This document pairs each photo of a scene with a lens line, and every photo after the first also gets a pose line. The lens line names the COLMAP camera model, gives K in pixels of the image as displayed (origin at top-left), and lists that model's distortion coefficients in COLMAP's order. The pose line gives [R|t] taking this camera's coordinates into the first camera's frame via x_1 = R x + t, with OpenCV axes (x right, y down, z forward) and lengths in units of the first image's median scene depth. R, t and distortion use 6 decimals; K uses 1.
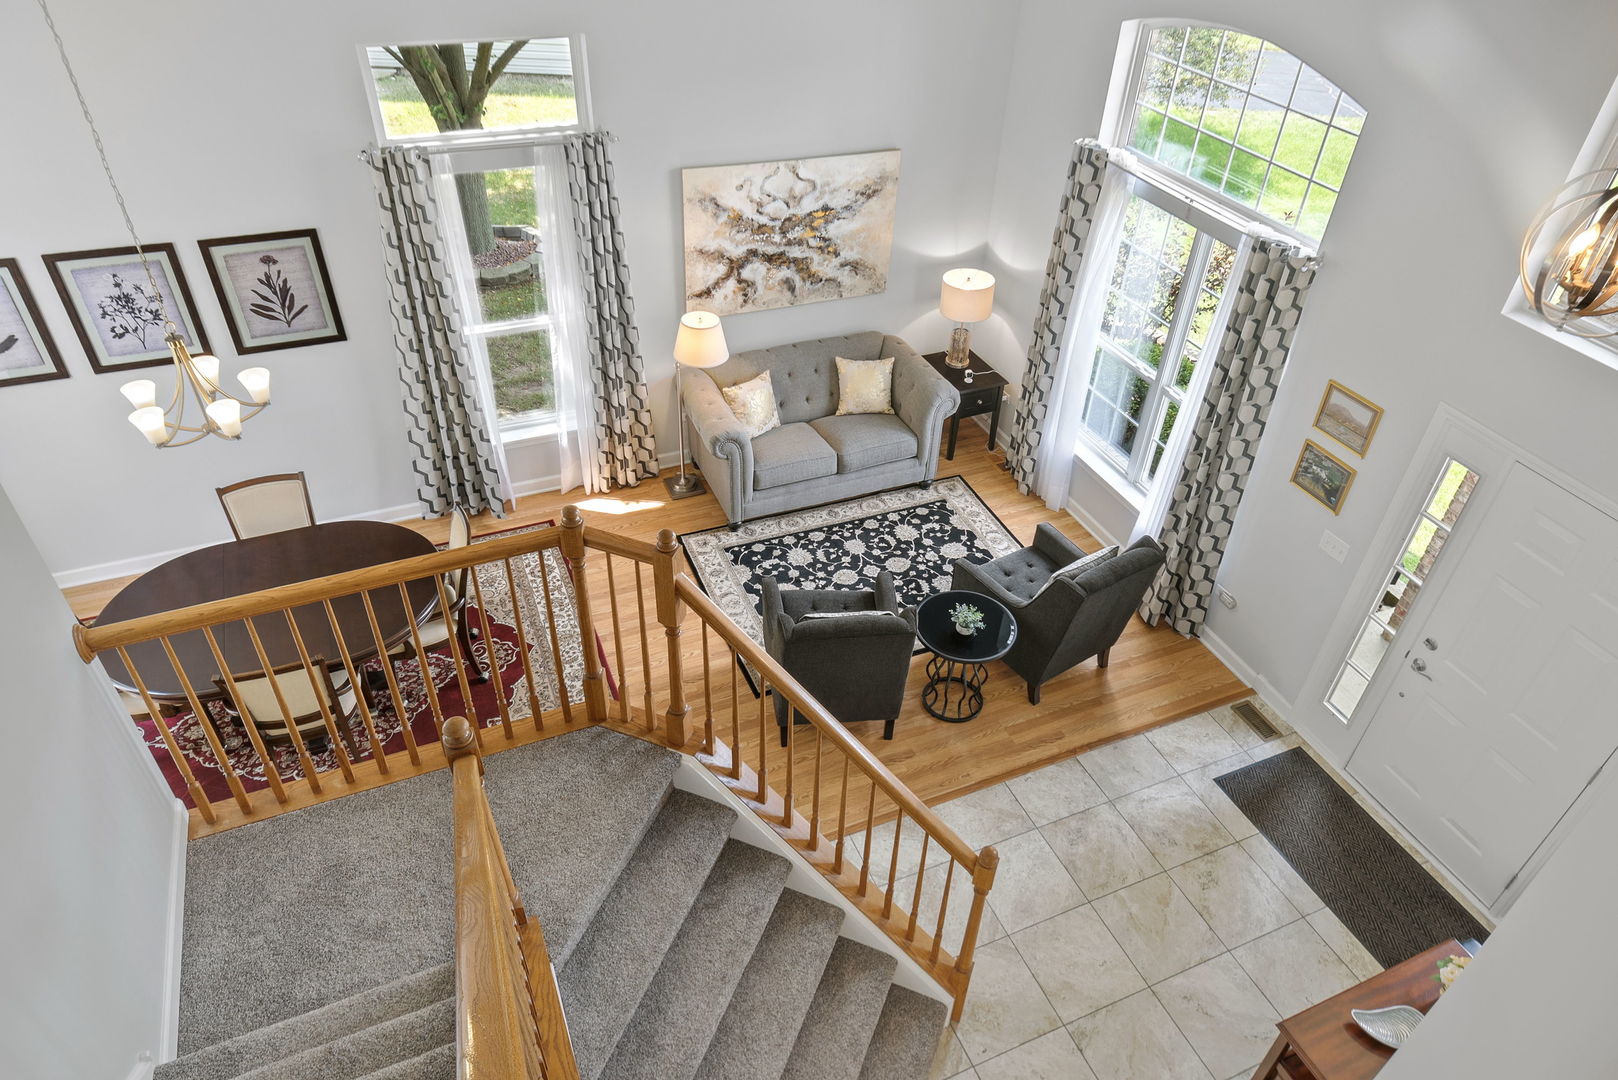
lens RADIAL K [[1031.9, 0, 810.6], [0, 1031.9, 541.6], [0, 0, 1]] dist [0.010456, -0.003901]
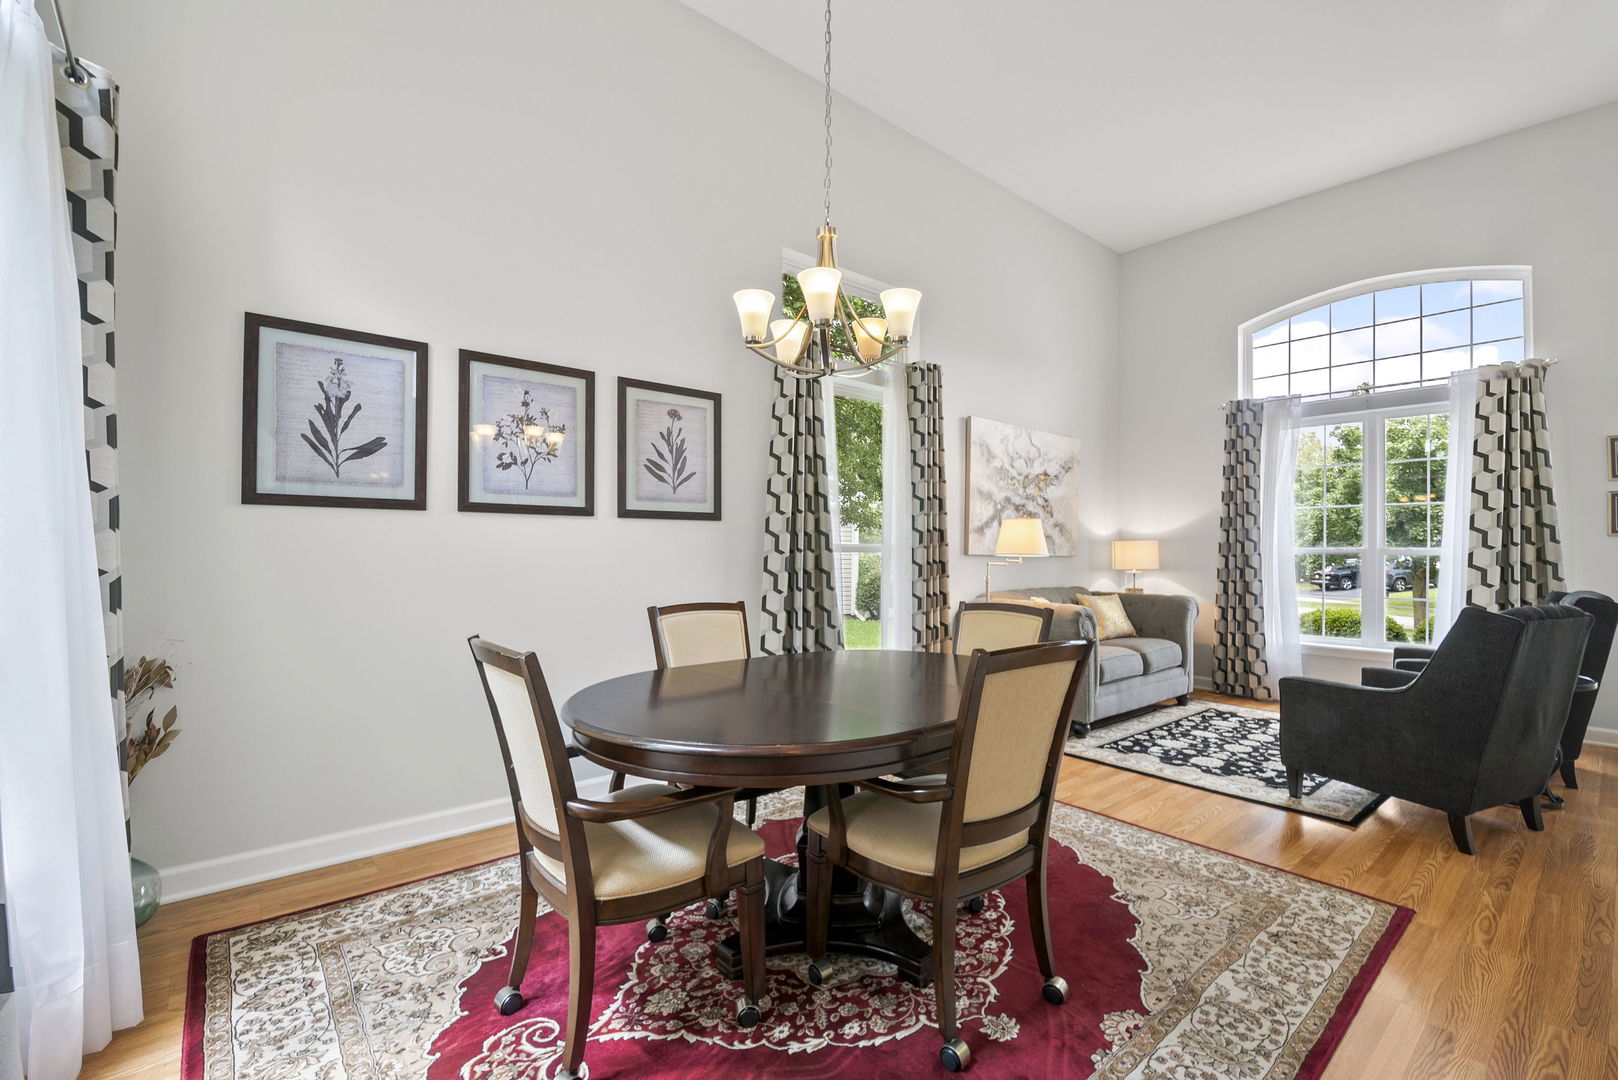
lens RADIAL K [[699.0, 0, 807.4], [0, 699.0, 542.8], [0, 0, 1]] dist [-0.017096, -0.001200]
pose [[0.959082, -0.029159, 0.281622, -0.570131], [0.198474, 0.778607, -0.595298, 0.207664], [-0.201914, 0.626834, 0.752536, 0.557643]]
